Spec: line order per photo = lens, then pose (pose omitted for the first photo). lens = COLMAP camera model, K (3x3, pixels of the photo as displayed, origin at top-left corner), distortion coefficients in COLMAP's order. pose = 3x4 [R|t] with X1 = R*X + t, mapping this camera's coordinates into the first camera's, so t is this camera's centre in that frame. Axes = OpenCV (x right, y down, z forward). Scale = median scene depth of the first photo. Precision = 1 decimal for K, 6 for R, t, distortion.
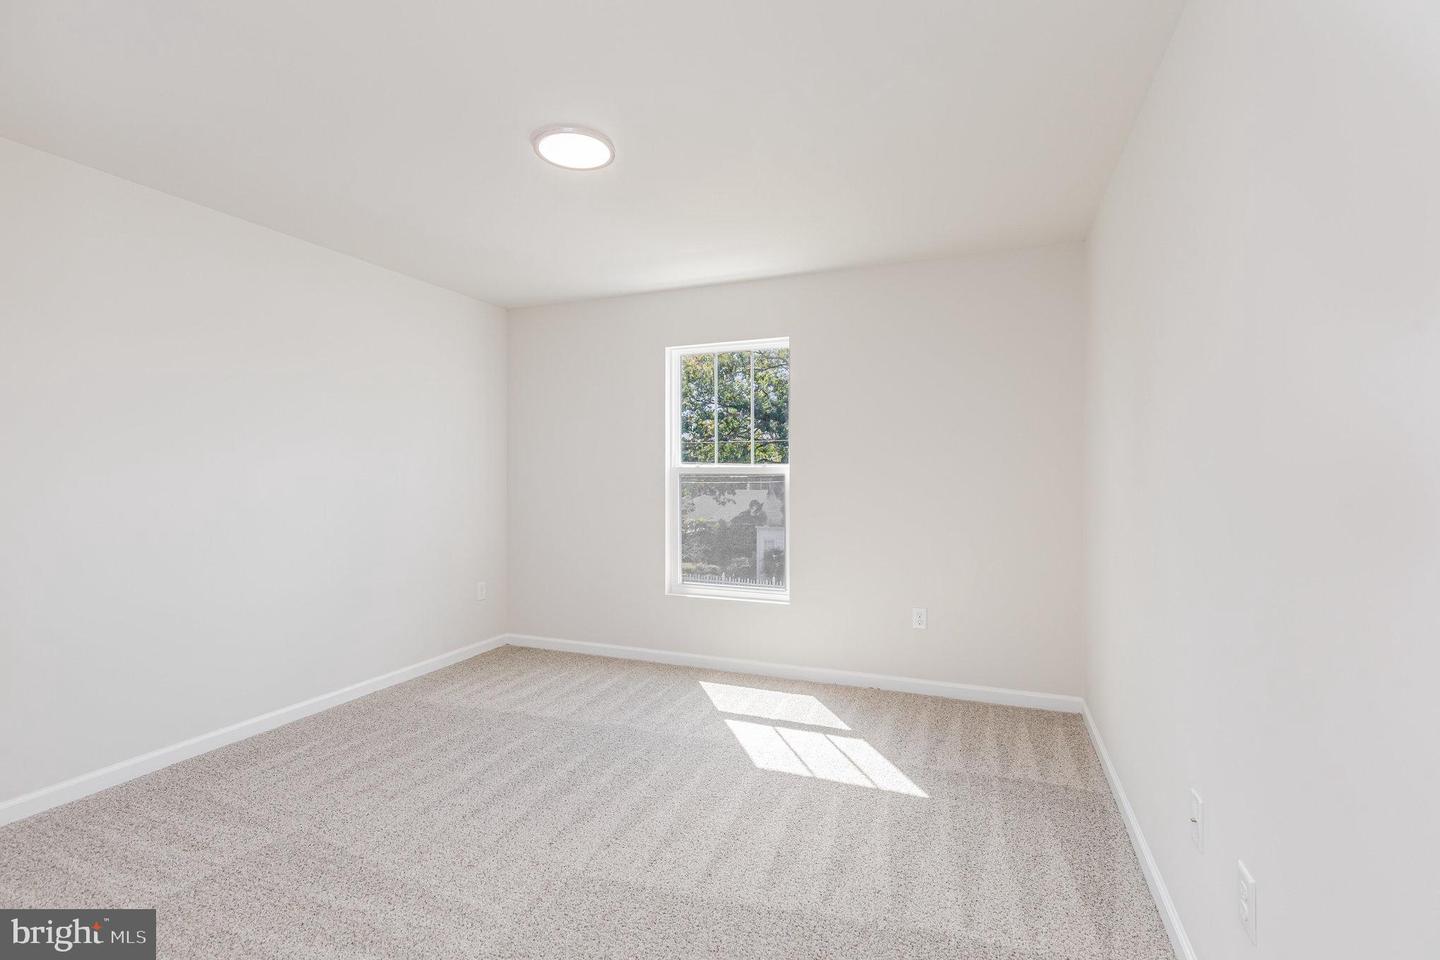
lens RADIAL K [[647.9, 0, 722.6], [0, 647.9, 477.2], [0, 0, 1]] dist [0.011492, -0.000471]
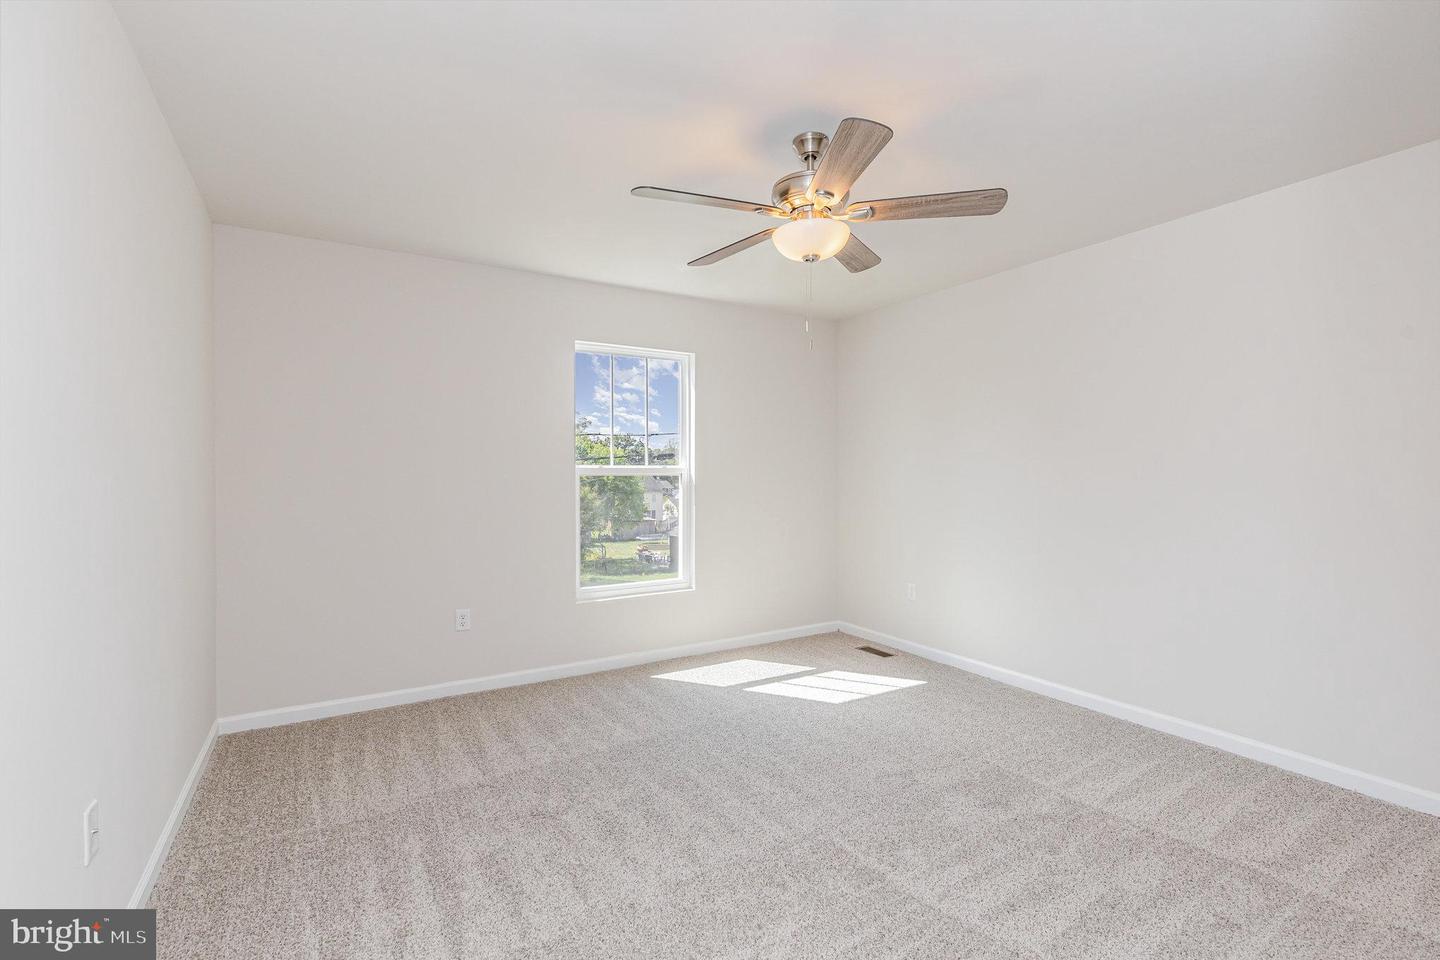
lens RADIAL K [[647.9, 0, 718.8], [0, 647.9, 474.5], [0, 0, 1]] dist [0.011492, -0.000471]
pose [[0.609483, -0.003933, 0.792789, -0.903754], [0.005014, 0.999987, 0.001106, -0.006473], [-0.792783, 0.003301, 0.609495, 0.330296]]
